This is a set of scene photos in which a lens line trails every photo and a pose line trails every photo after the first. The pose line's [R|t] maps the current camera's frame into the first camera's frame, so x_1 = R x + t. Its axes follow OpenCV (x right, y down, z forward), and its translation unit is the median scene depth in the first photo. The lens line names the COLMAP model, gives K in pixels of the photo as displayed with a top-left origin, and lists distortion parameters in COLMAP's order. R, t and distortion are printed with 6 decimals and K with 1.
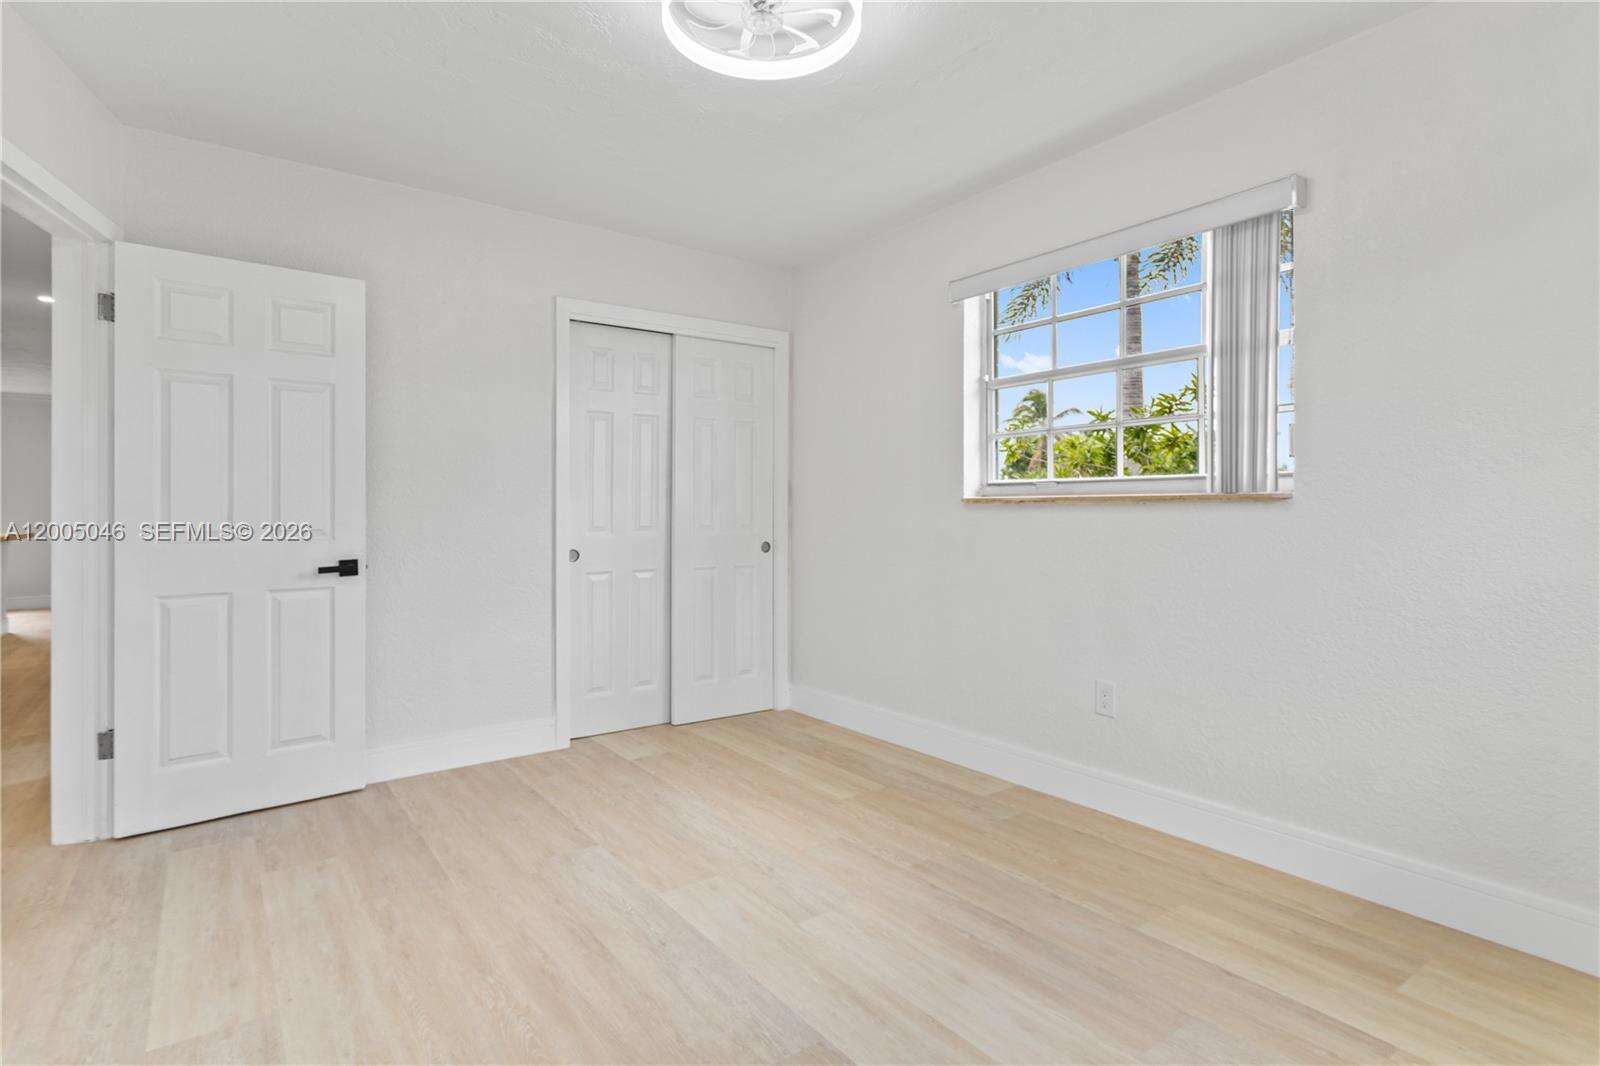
lens RADIAL K [[765.9, 0, 792.5], [0, 765.9, 527.4], [0, 0, 1]] dist [0.000351, 0.000579]
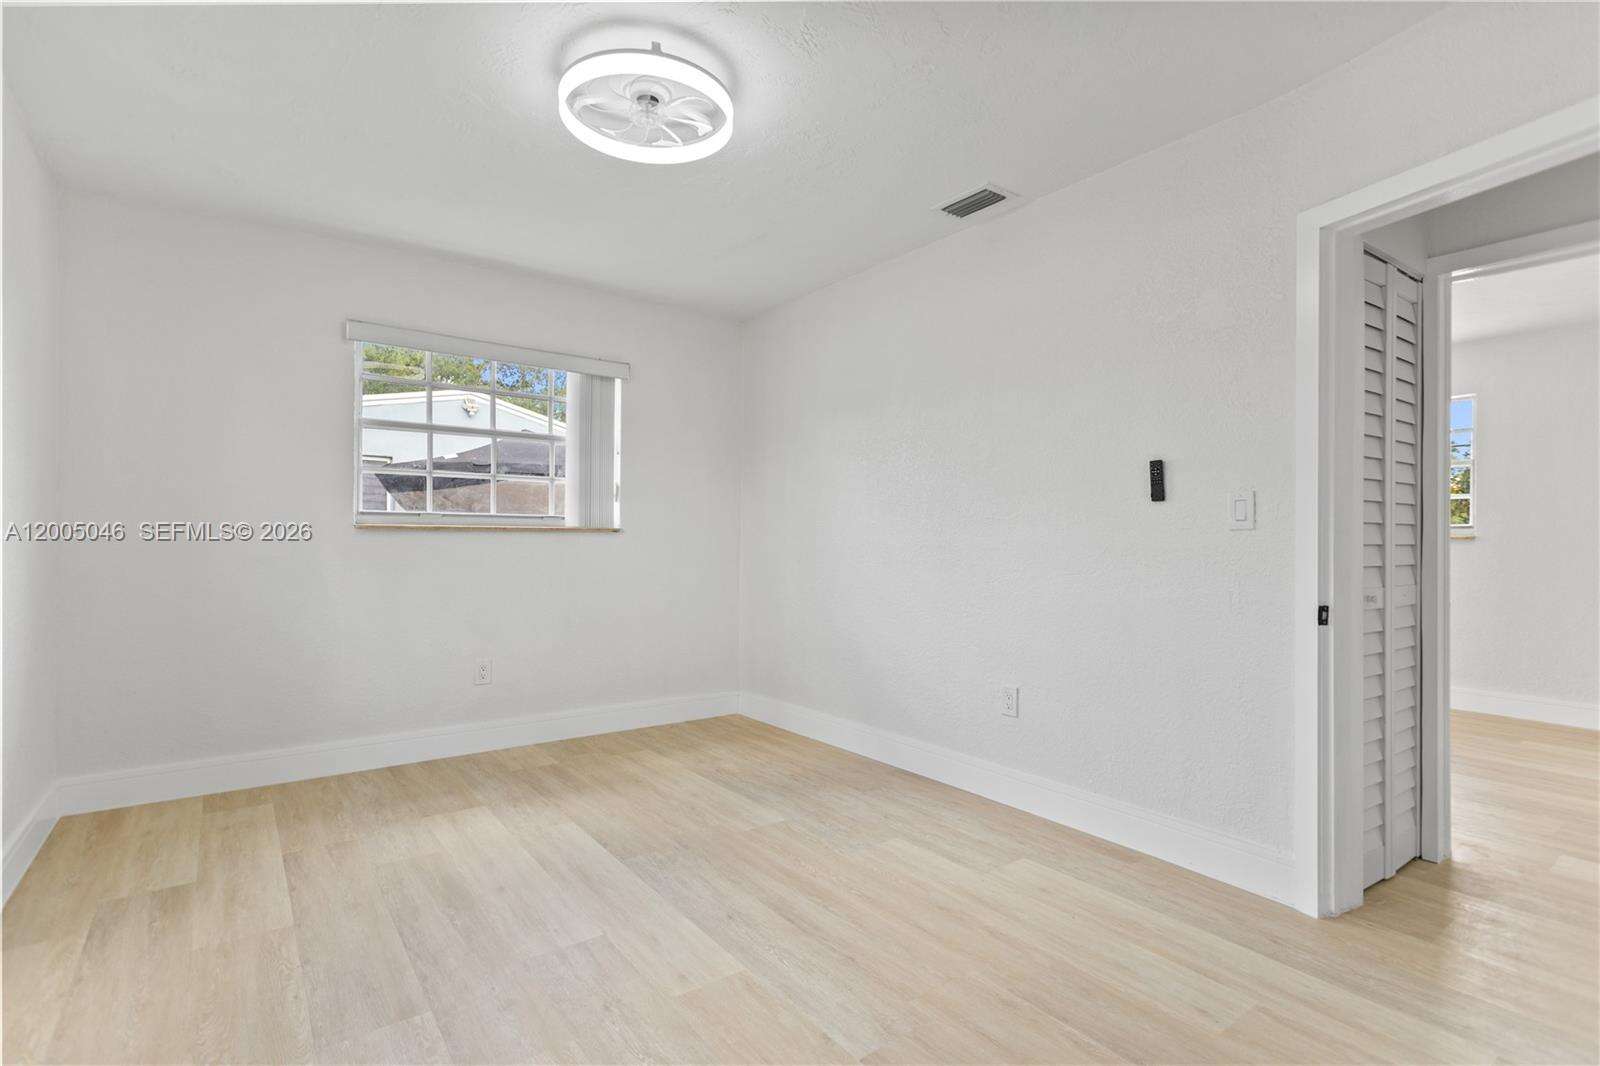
lens RADIAL K [[765.9, 0, 792.5], [0, 765.9, 527.4], [0, 0, 1]] dist [0.000351, 0.000579]
pose [[-0.999881, -0.002076, -0.015295, -0.243810], [-0.002240, 0.999940, 0.010750, -0.049221], [0.015272, 0.010783, -0.999825, 2.138698]]
